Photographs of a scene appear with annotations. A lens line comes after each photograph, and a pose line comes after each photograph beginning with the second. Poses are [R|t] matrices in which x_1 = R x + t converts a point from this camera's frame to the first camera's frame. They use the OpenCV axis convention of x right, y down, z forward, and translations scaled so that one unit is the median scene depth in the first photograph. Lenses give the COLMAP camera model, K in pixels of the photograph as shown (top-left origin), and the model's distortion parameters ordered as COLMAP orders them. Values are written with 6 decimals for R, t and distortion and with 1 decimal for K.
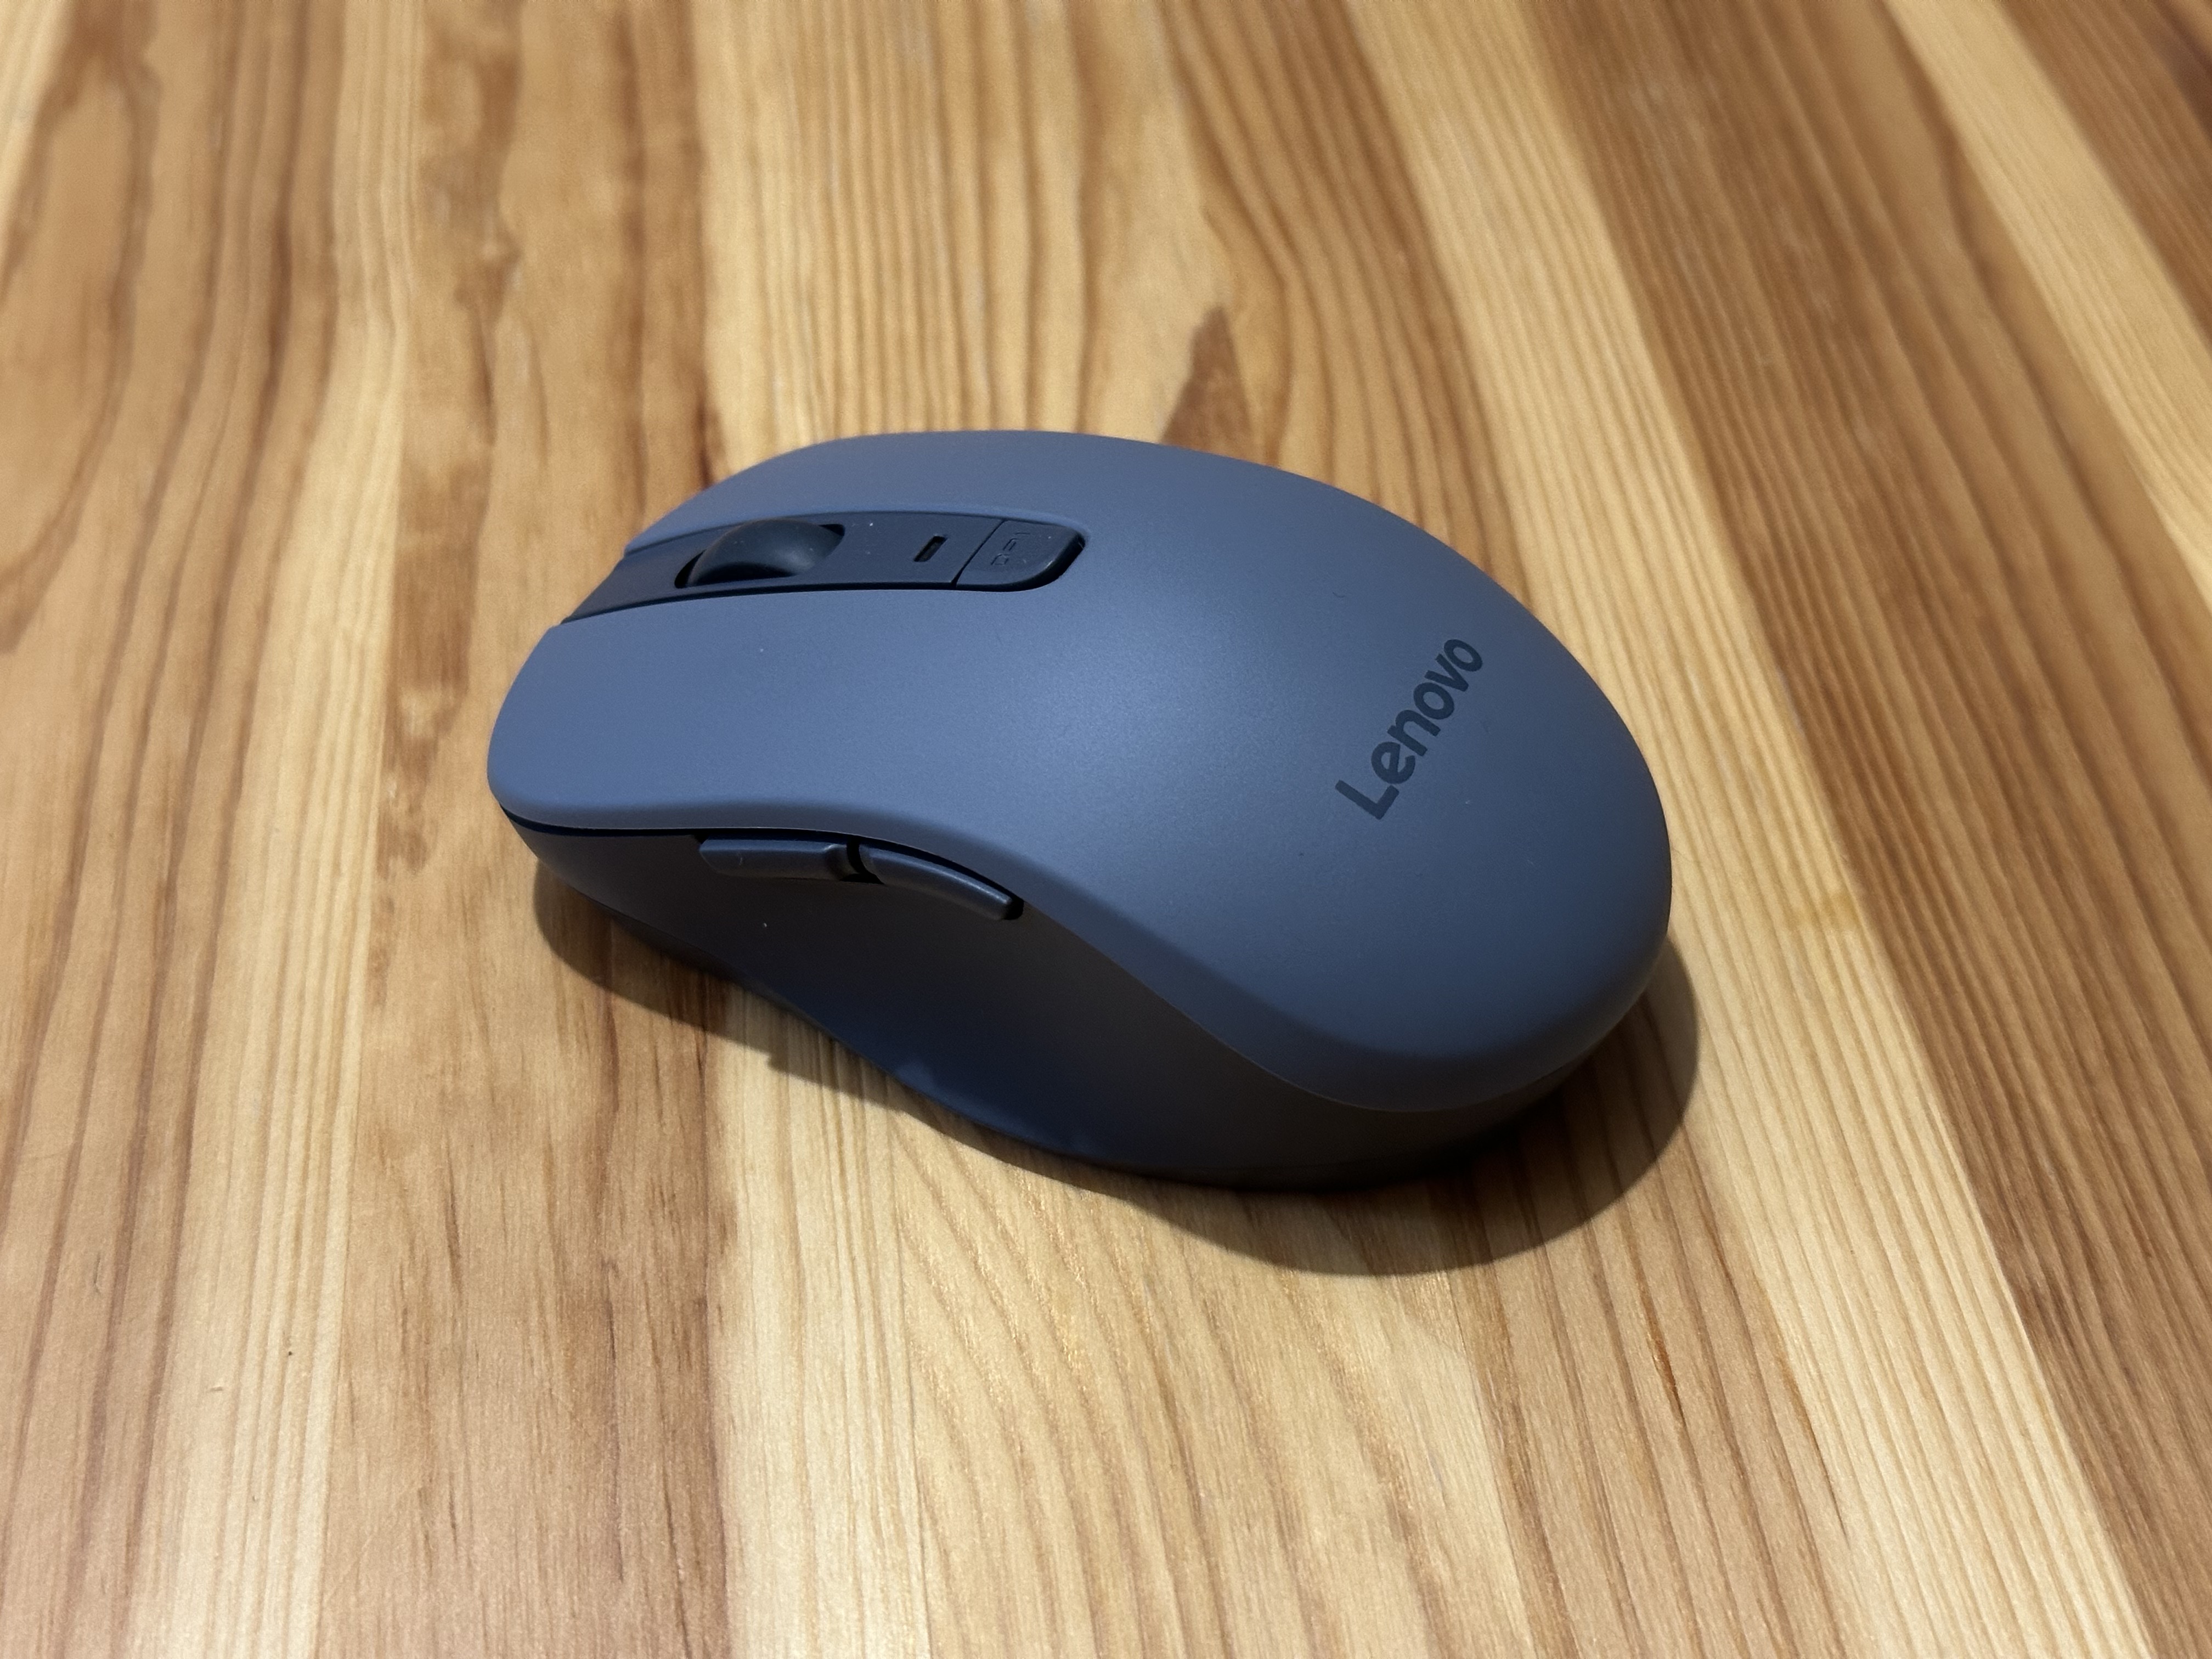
lens RADIAL K [[3113.9, 0, 1070.4], [0, 3113.9, 868.3], [0, 0, 1]] dist [0.092461, 0.000000]
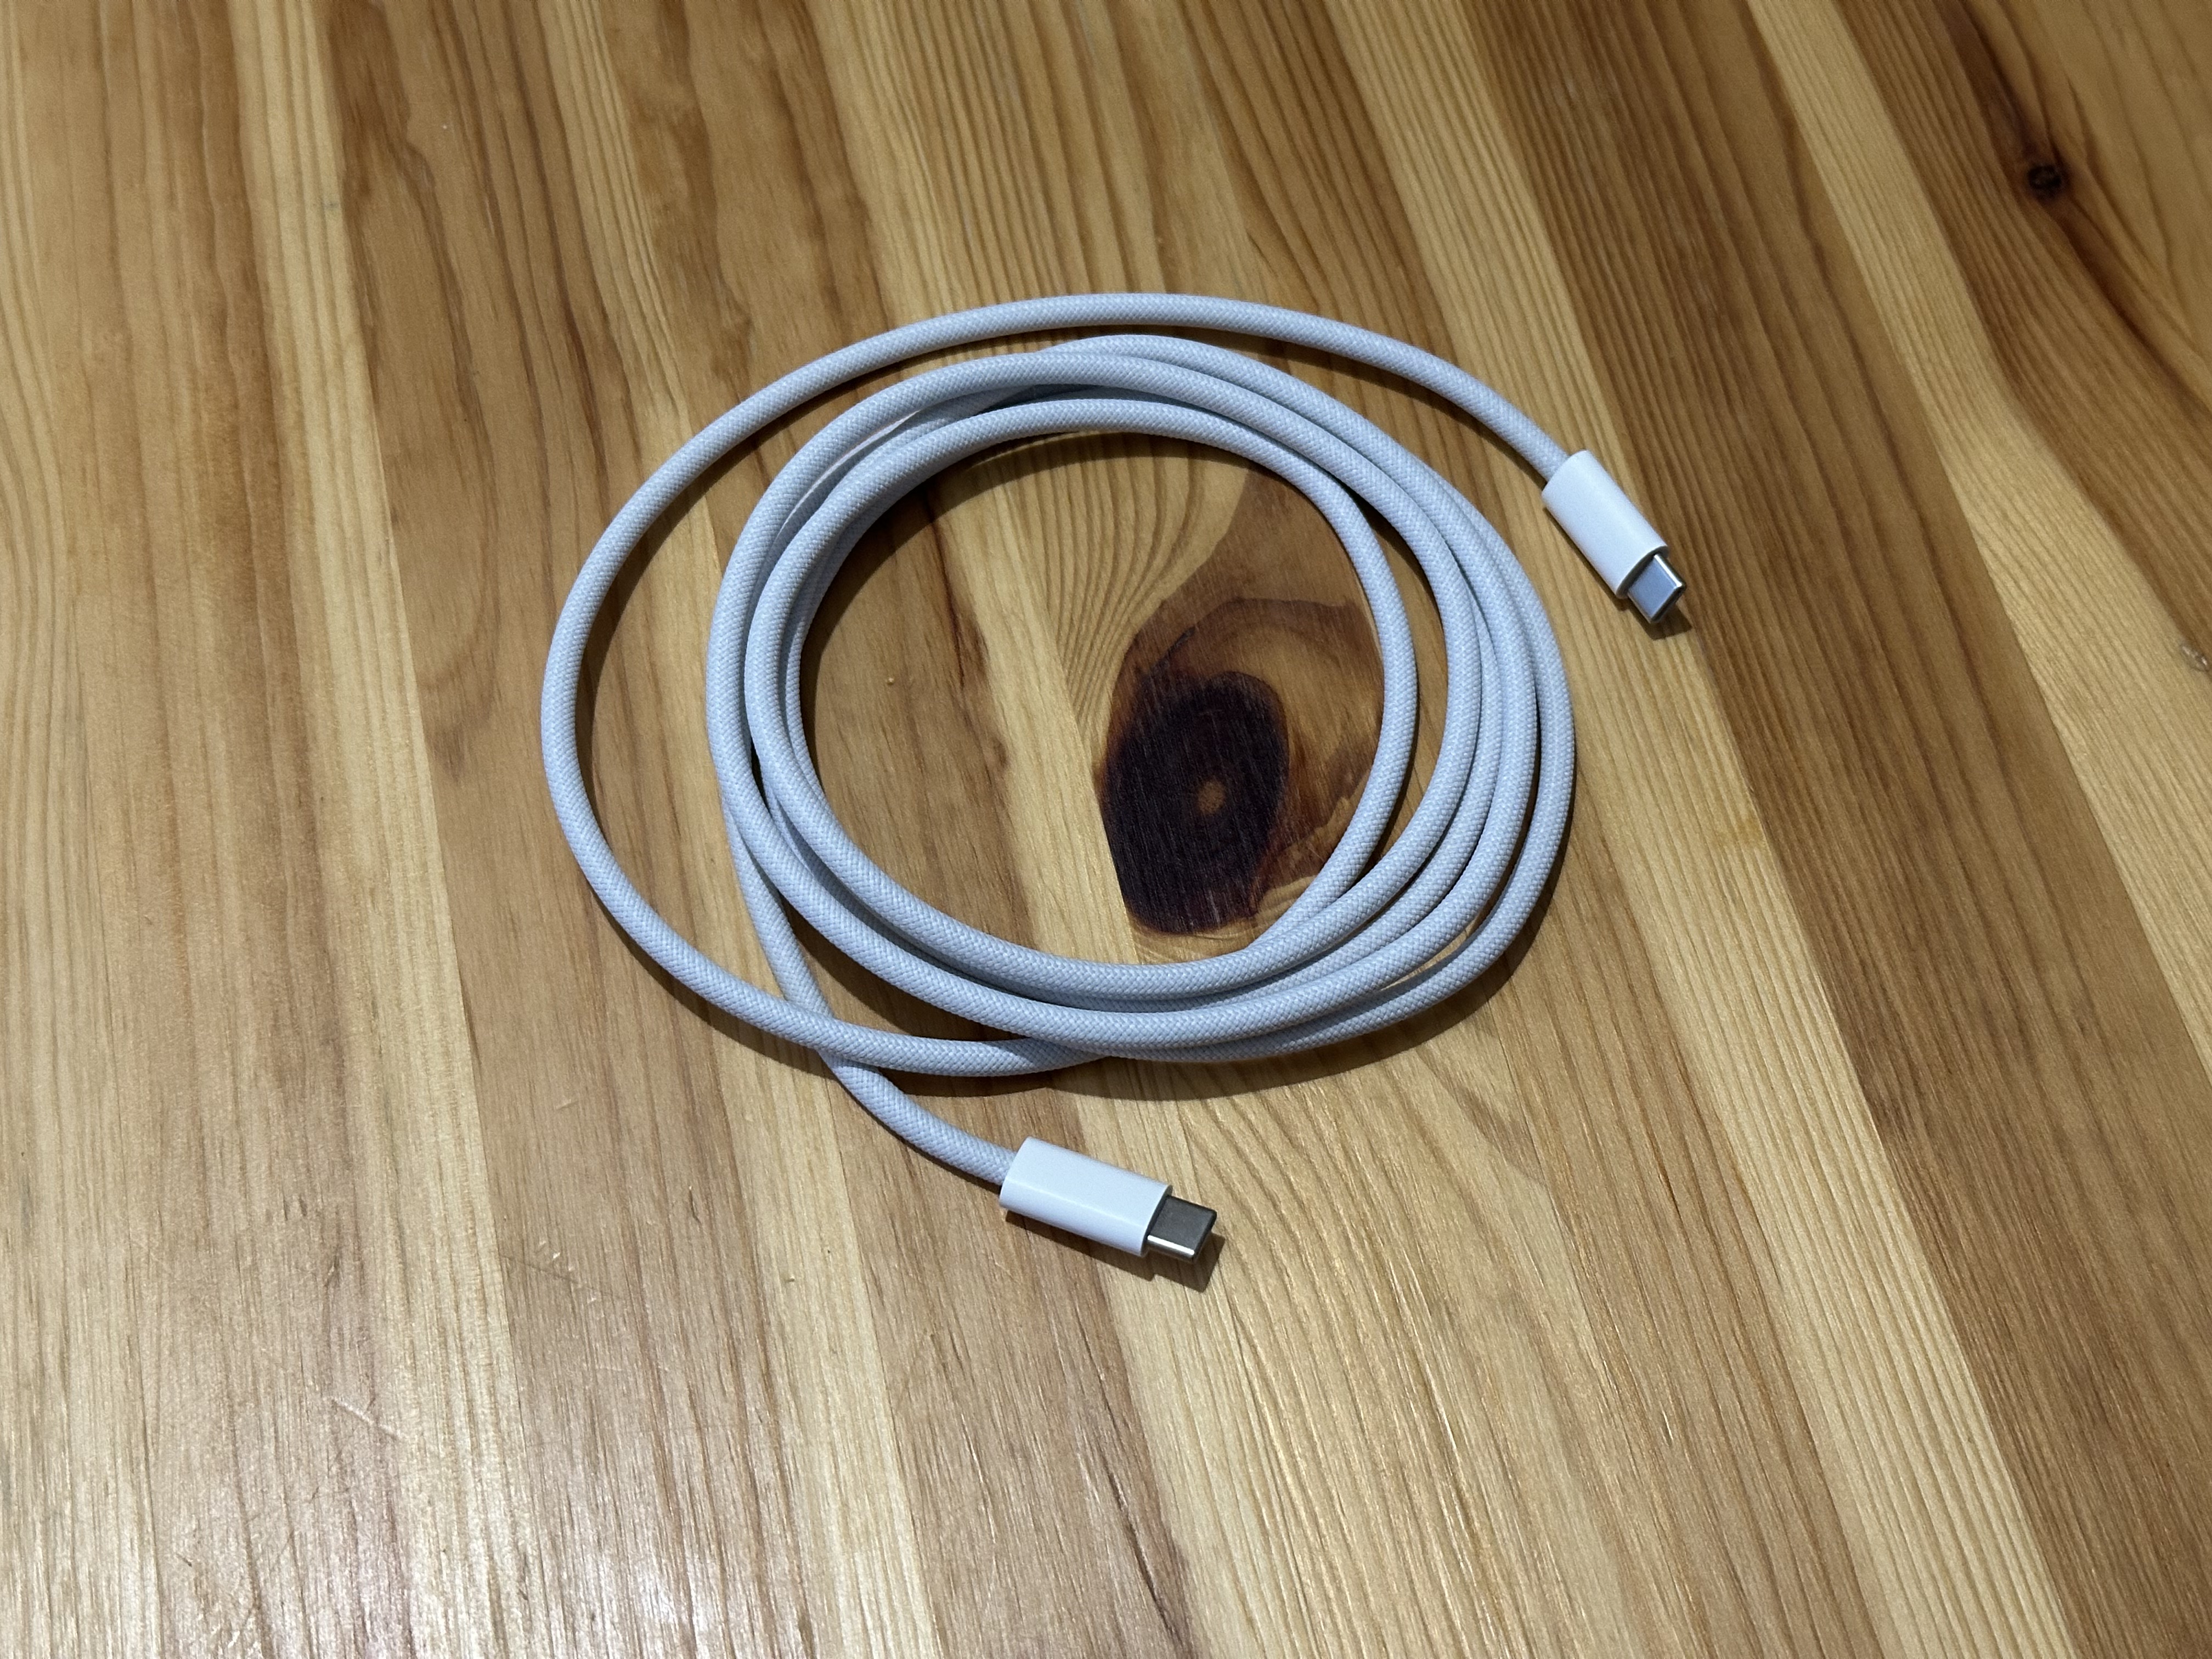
lens RADIAL K [[3113.9, 0, 1051.9], [0, 3113.9, 827.5], [0, 0, 1]] dist [0.092461, 0.000000]
pose [[0.992922, -0.088758, 0.078915, -0.225445], [0.063706, 0.958804, 0.276834, -0.457287], [-0.100236, -0.269847, 0.957672, -0.454251]]
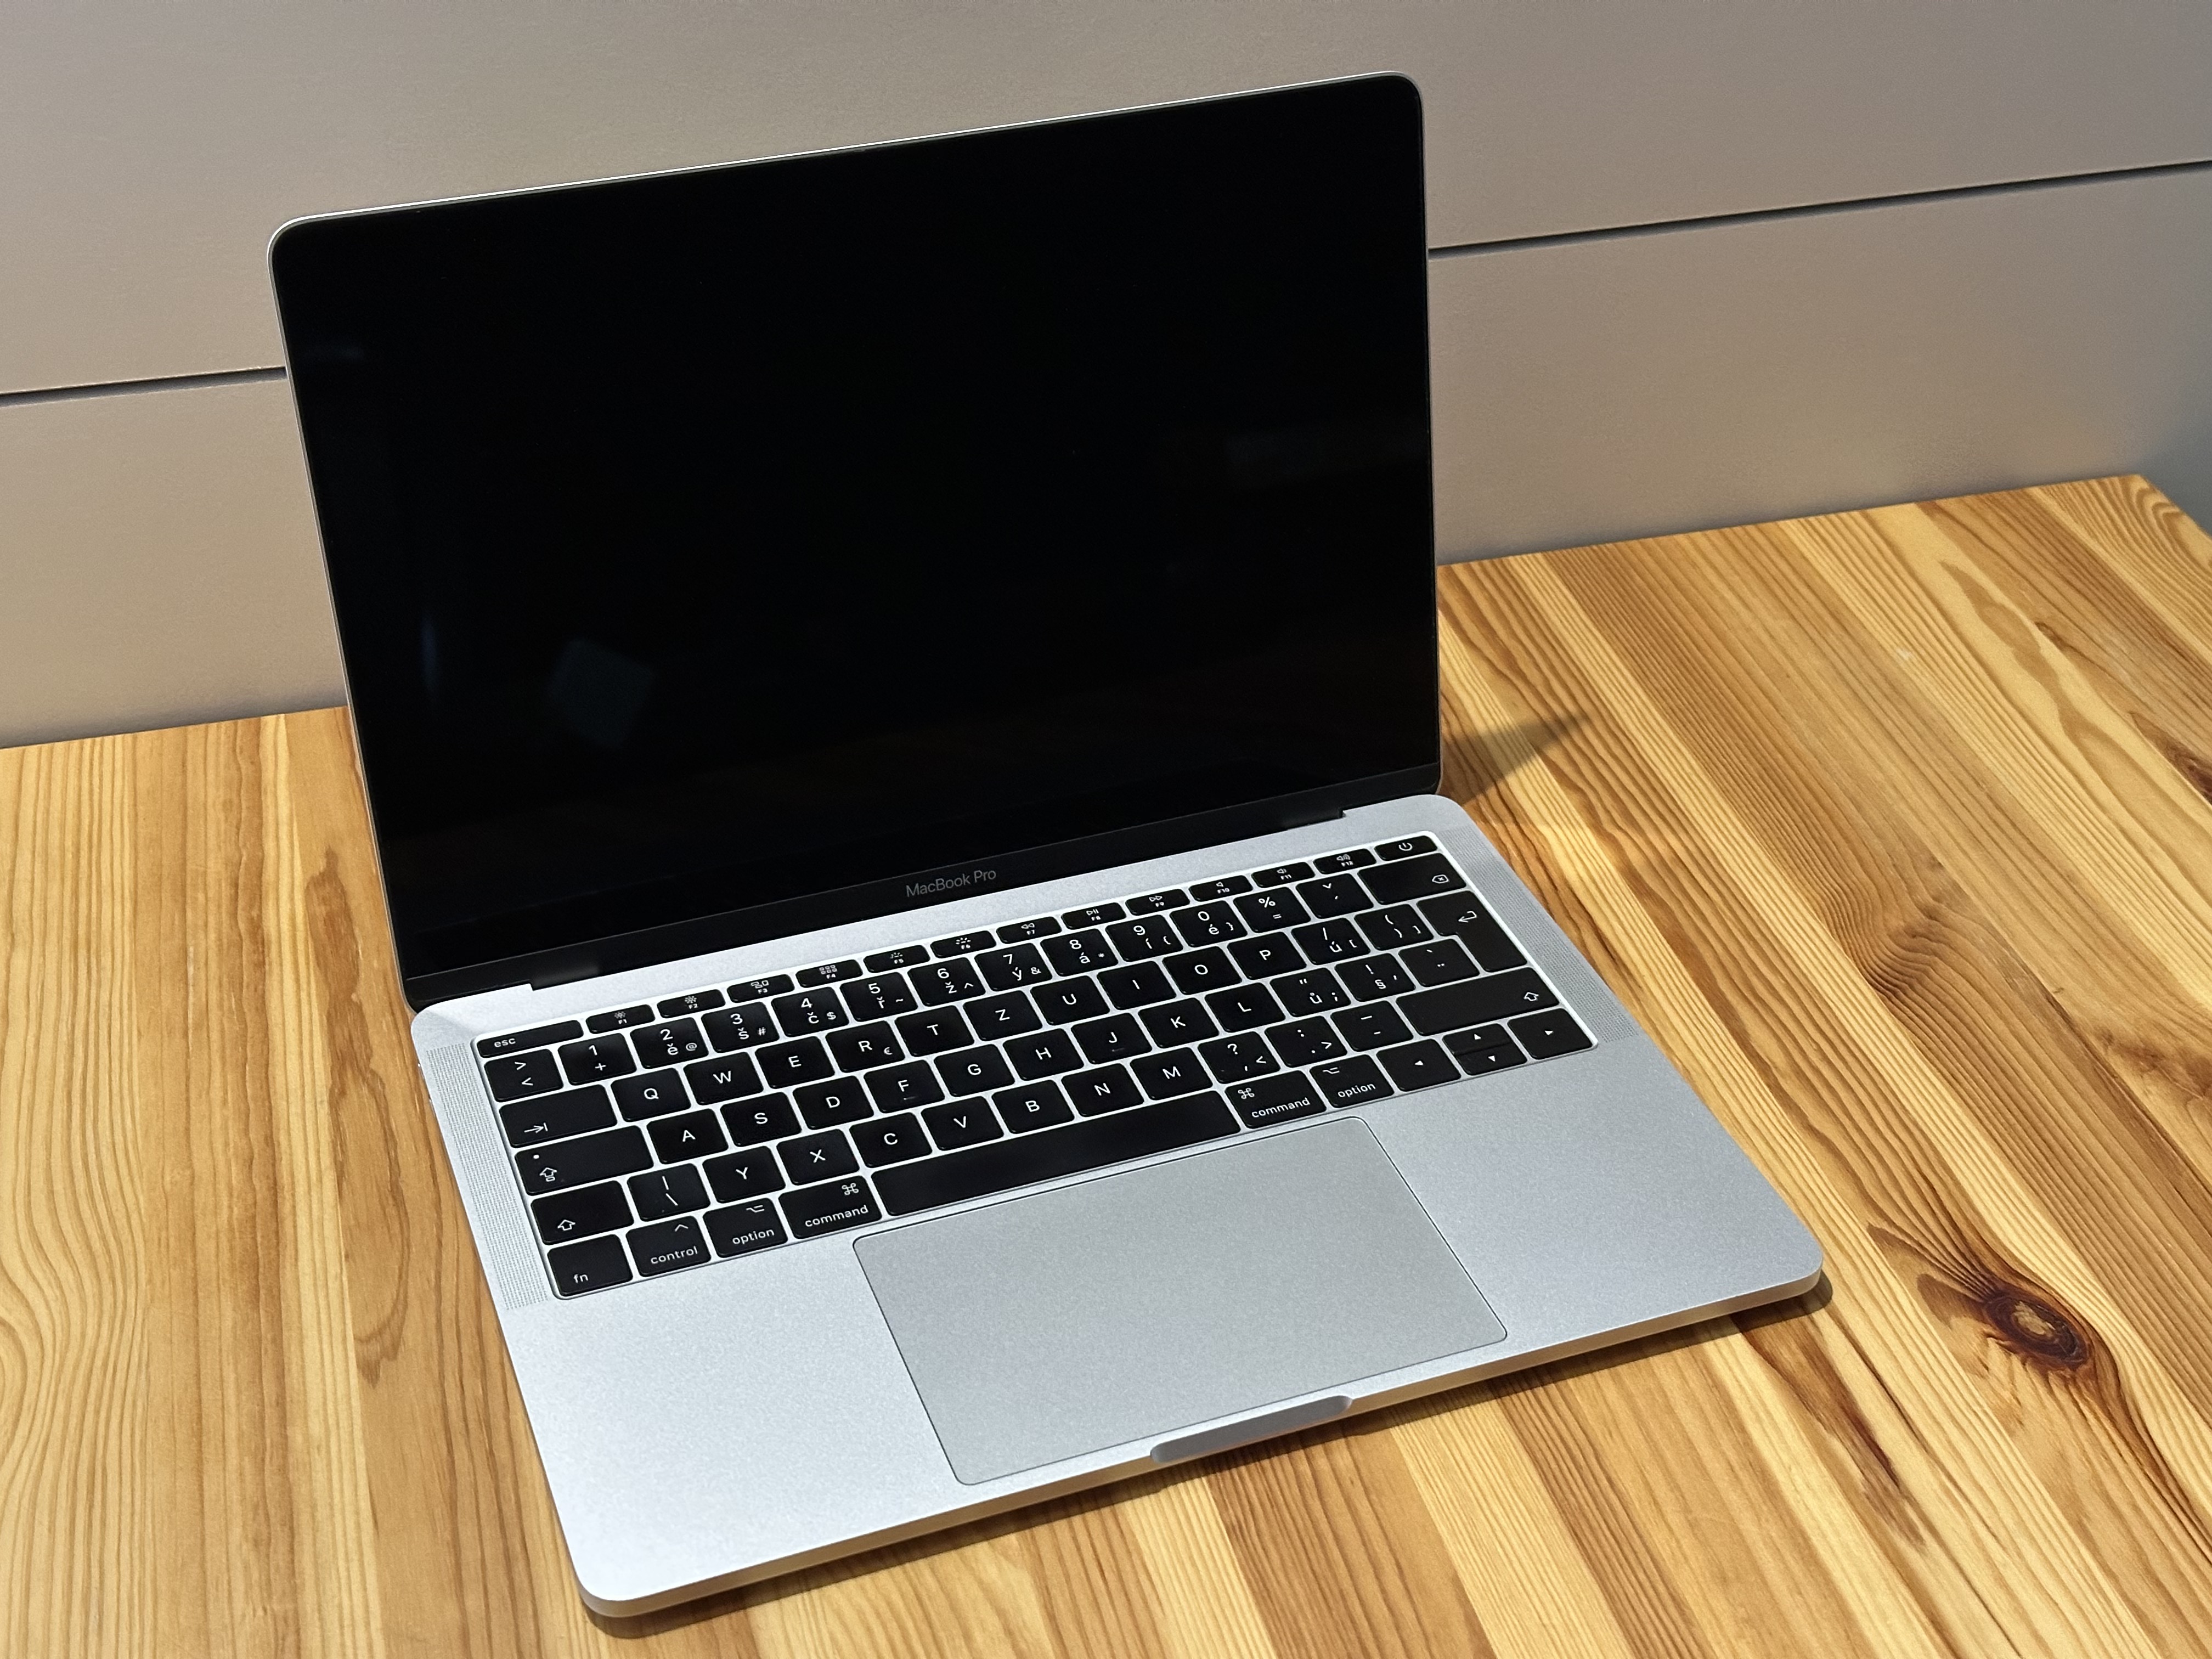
lens RADIAL K [[3113.9, 0, 1093.8], [0, 3113.9, 816.4], [0, 0, 1]] dist [0.092461, 0.000000]
pose [[0.986408, -0.075826, 0.145771, -0.150350], [0.100917, 0.979688, -0.173282, -0.008189], [-0.129671, 0.185637, 0.974025, -1.640553]]
